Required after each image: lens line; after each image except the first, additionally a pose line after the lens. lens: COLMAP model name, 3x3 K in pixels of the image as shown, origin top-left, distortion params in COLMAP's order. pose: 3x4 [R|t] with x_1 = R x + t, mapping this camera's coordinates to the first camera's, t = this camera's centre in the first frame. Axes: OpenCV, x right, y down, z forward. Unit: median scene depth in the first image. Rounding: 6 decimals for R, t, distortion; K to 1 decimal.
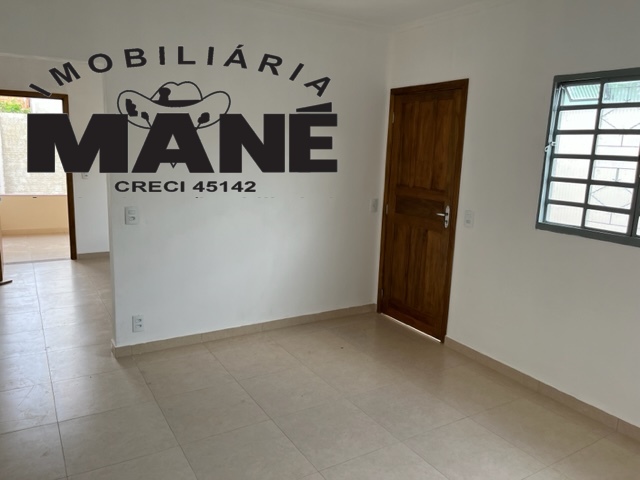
lens RADIAL K [[482.7, 0, 324.8], [0, 482.7, 237.1], [0, 0, 1]] dist [0.013101, -0.055666]
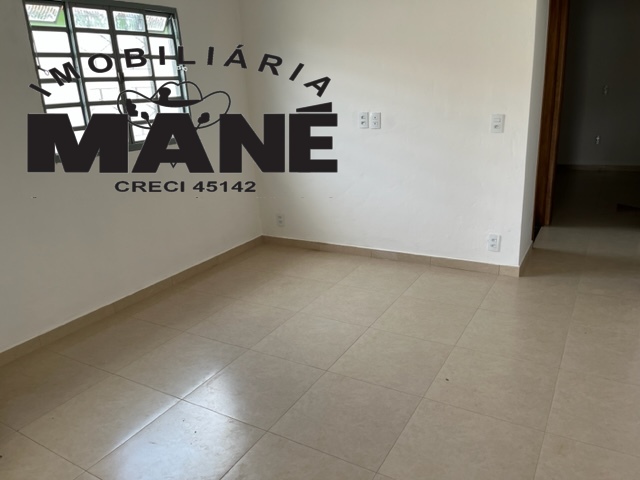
lens RADIAL K [[482.7, 0, 322.9], [0, 482.7, 238.4], [0, 0, 1]] dist [0.013101, -0.055666]
pose [[-0.471499, -0.292777, 0.831848, -0.640654], [0.178438, 0.892095, 0.415122, -0.190588], [-0.863625, 0.344162, -0.368379, 1.001644]]
